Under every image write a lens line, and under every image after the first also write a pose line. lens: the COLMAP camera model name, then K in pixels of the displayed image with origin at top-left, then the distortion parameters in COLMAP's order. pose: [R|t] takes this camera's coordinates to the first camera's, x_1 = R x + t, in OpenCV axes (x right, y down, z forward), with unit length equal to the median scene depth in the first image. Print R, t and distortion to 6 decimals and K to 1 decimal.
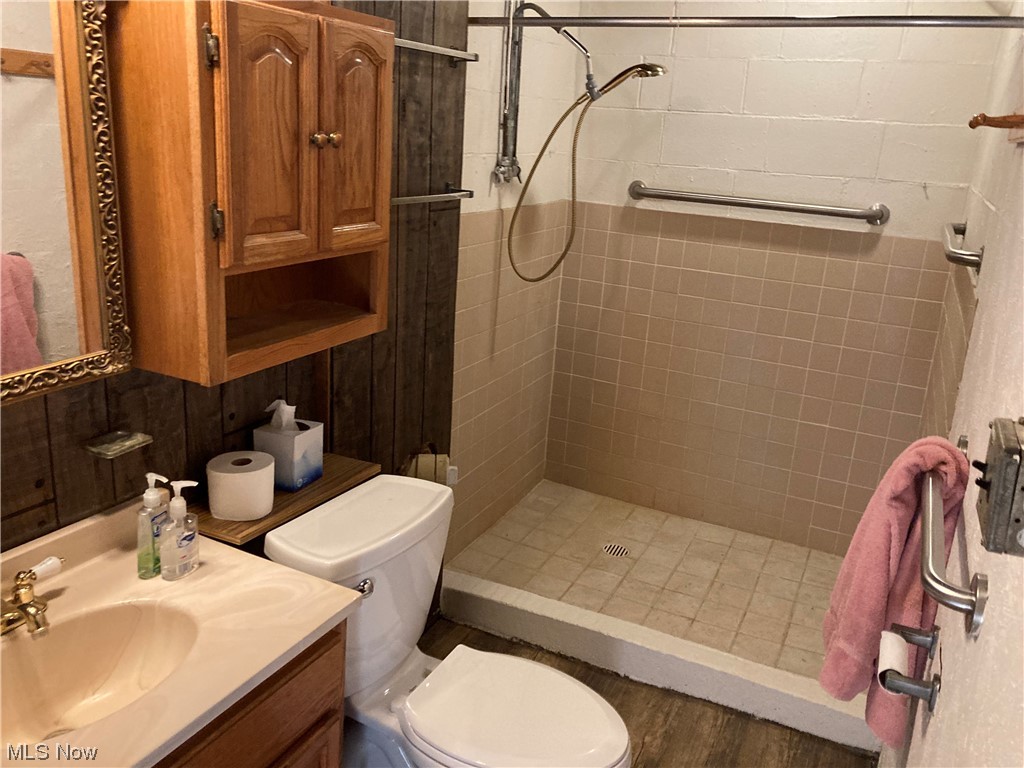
lens RADIAL K [[830.7, 0, 518.0], [0, 830.7, 380.6], [0, 0, 1]] dist [0.044693, -0.045806]
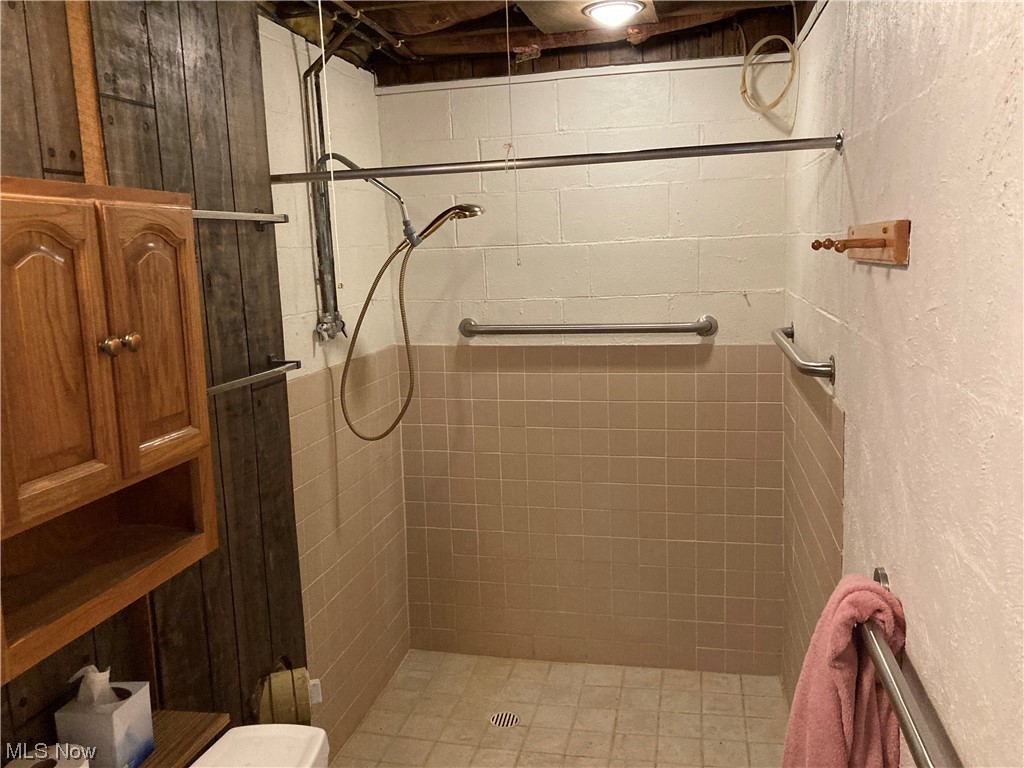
lens RADIAL K [[830.7, 0, 506.0], [0, 830.7, 380.7], [0, 0, 1]] dist [0.044693, -0.045806]
pose [[0.969838, -0.130935, 0.205596, -0.025485], [0.157612, 0.980281, -0.119194, -0.065186], [-0.185935, 0.148003, 0.971351, 0.098644]]
